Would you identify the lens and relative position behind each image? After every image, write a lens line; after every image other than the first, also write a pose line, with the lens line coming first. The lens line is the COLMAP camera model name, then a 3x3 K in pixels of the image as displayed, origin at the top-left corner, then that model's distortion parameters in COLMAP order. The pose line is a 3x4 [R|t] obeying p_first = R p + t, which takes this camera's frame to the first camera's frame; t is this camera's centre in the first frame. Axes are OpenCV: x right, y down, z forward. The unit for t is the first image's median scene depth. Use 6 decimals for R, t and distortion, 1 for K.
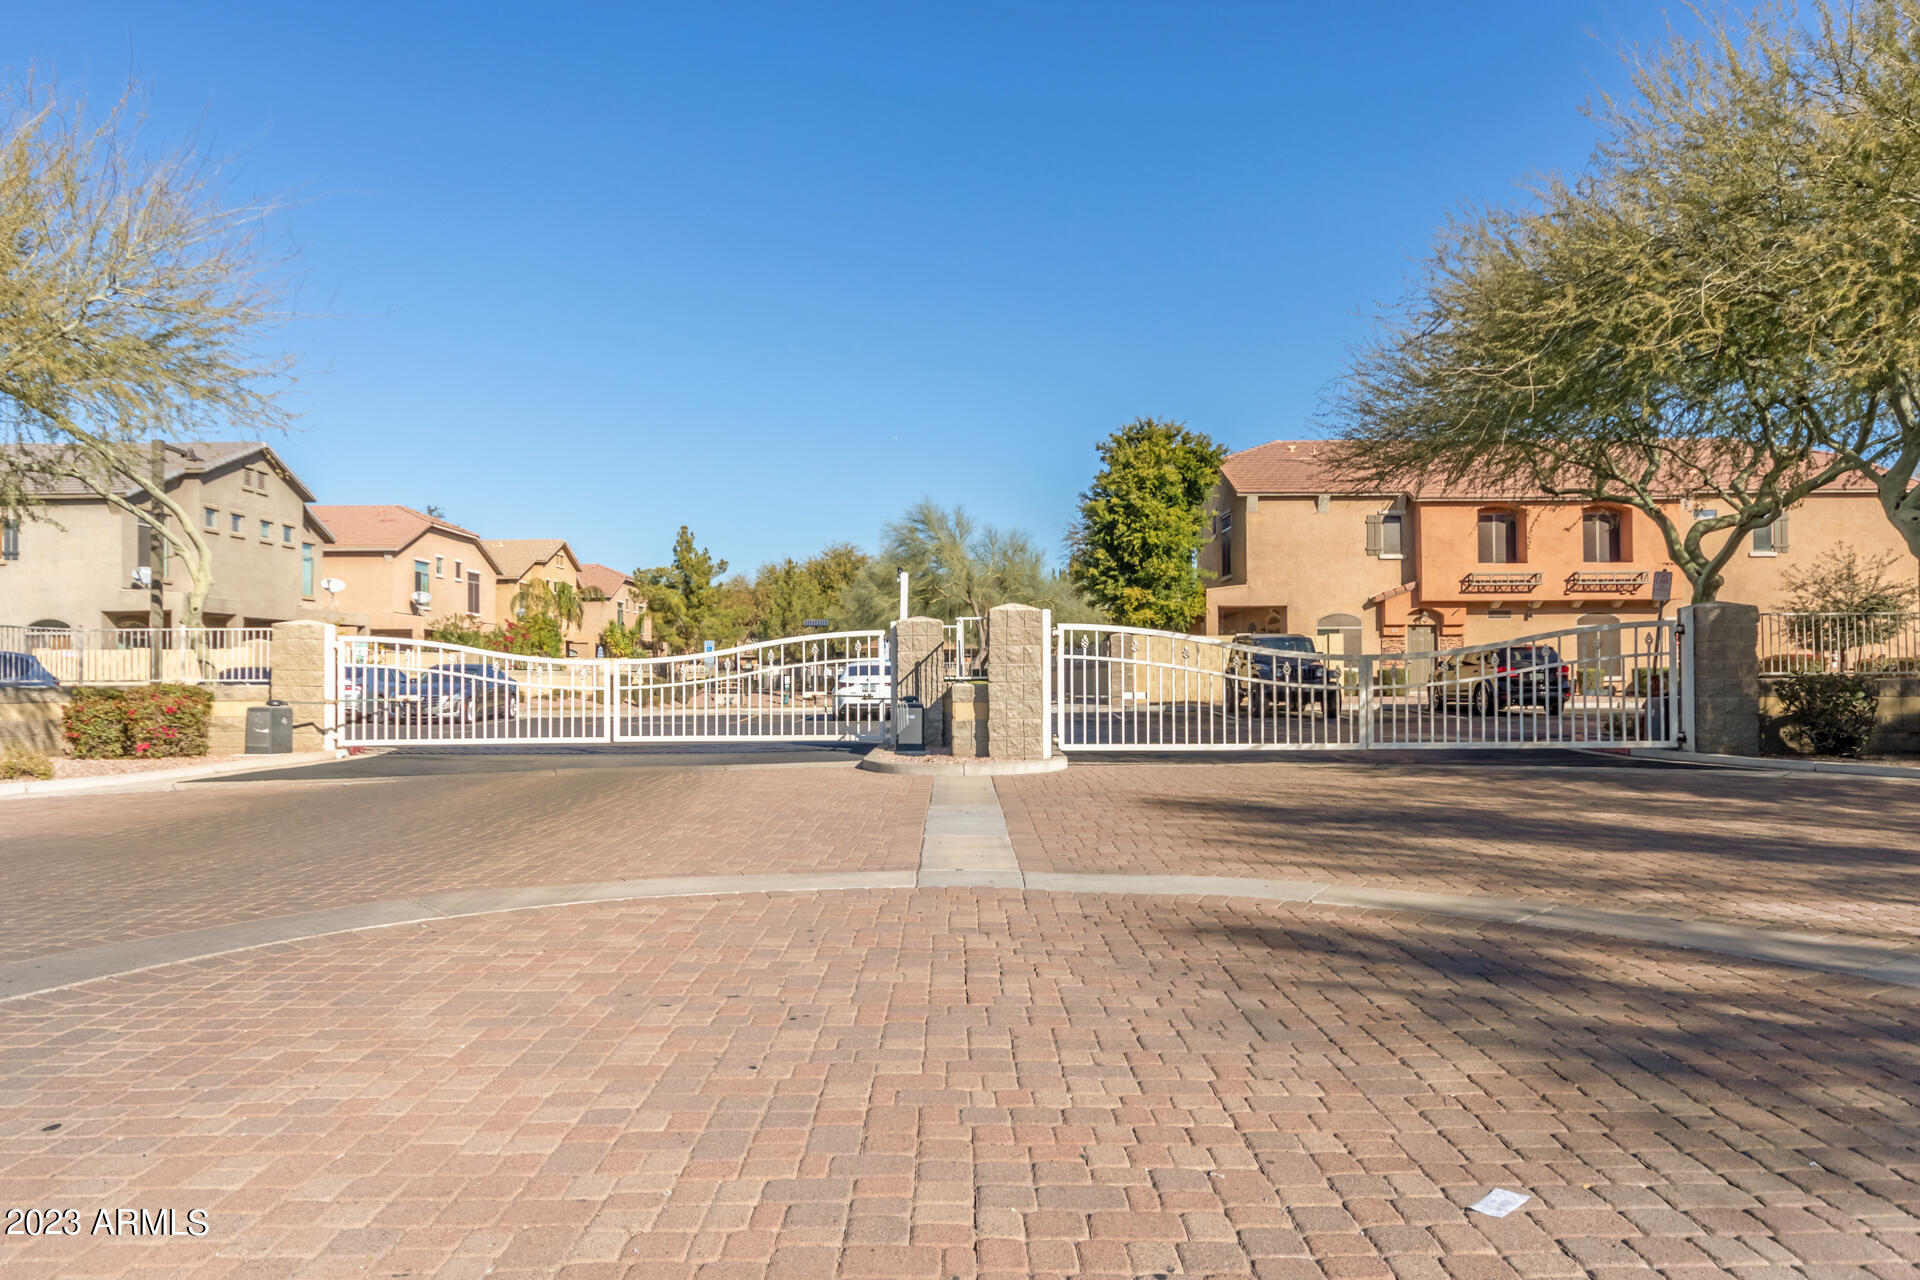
lens RADIAL K [[1310.5, 0, 958.0], [0, 1310.5, 676.0], [0, 0, 1]] dist [0.004598, 0.000570]
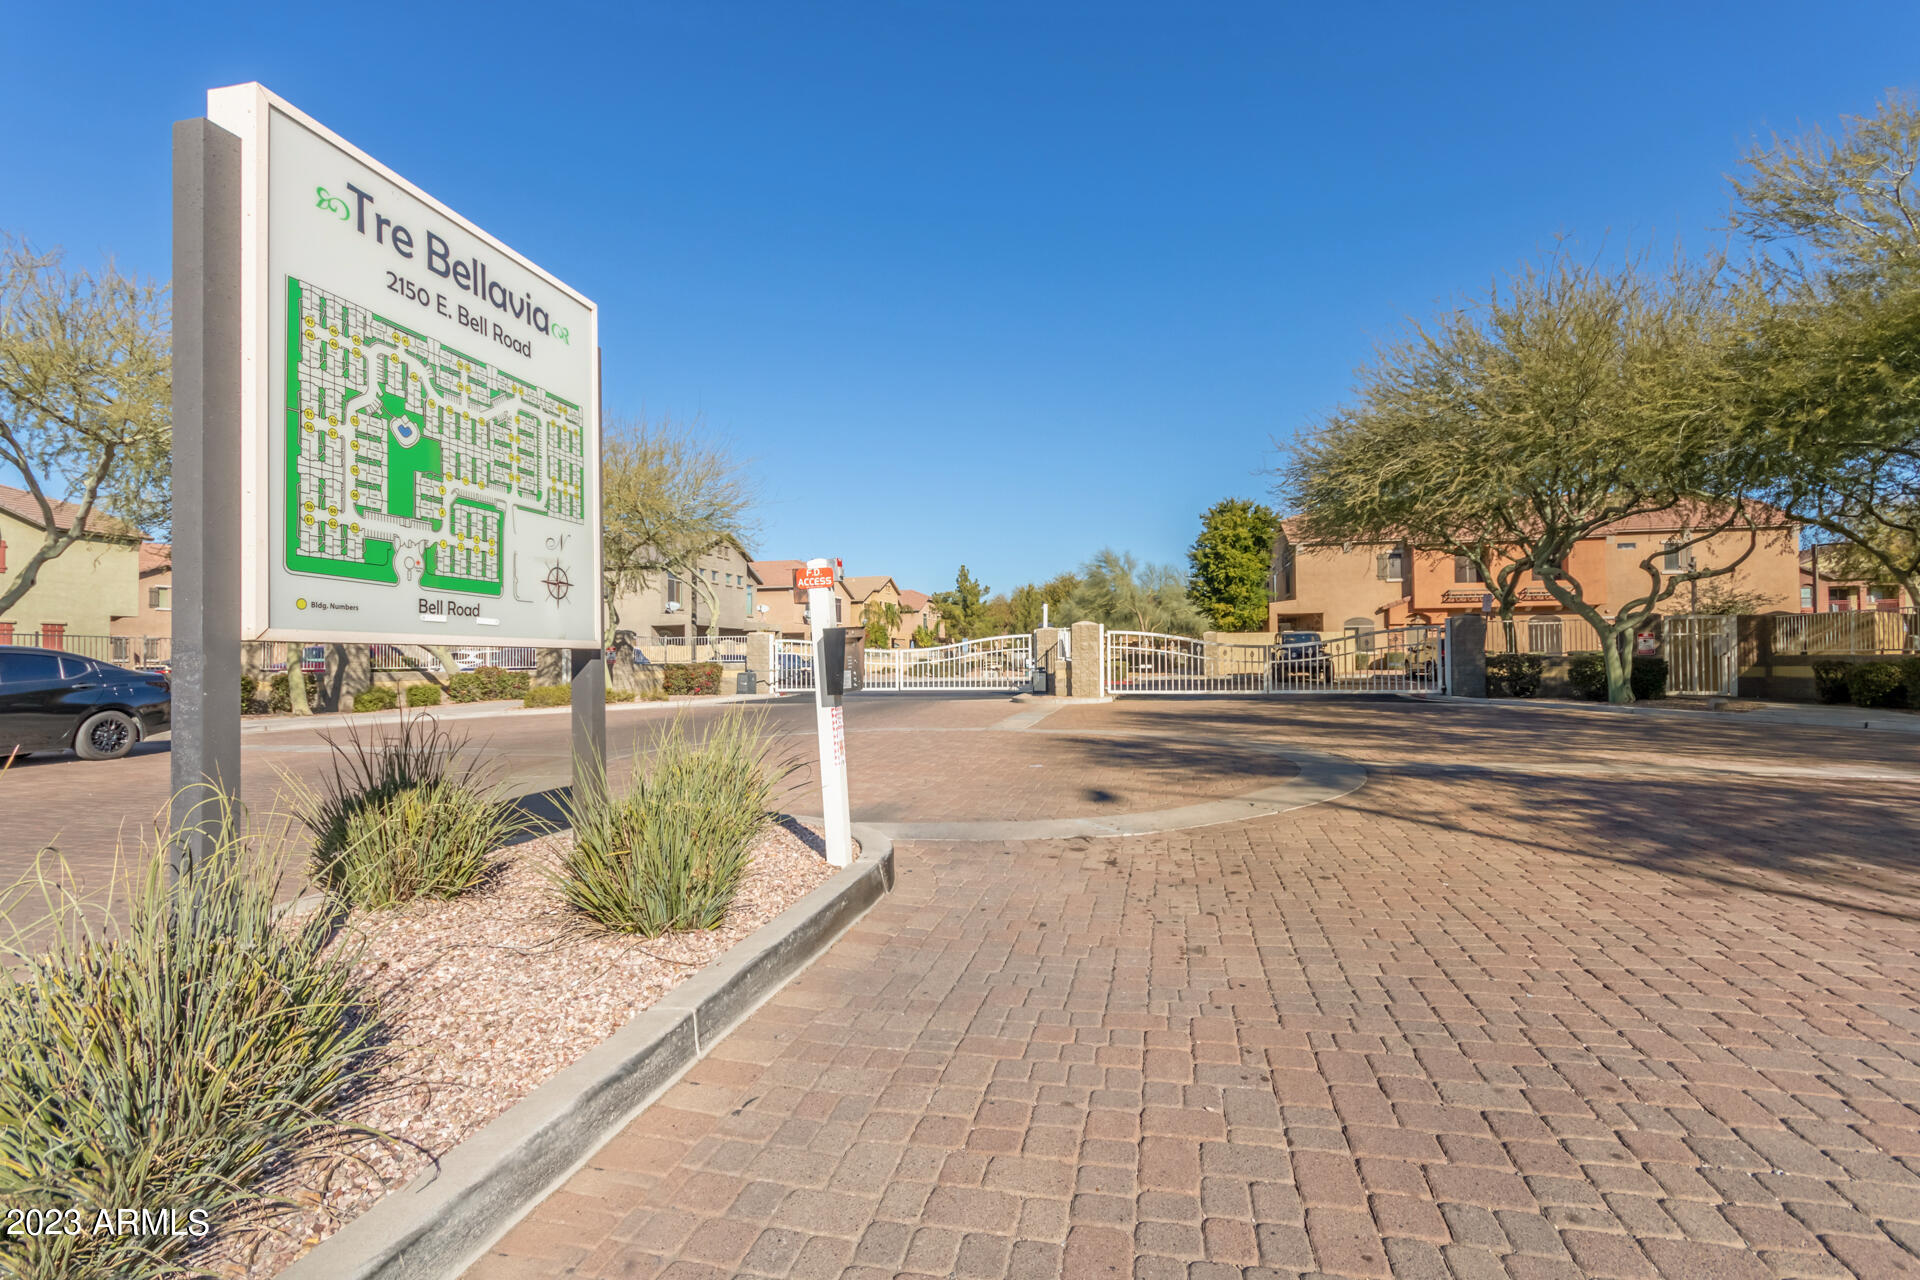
lens RADIAL K [[902.9, 0, 963.2], [0, 902.9, 653.9], [0, 0, 1]] dist [-0.002999, 0.007078]
pose [[0.976360, -0.005279, -0.216087, 0.061556], [0.003912, 0.999970, -0.006751, 0.001620], [0.216116, 0.005746, 0.976351, -0.157879]]
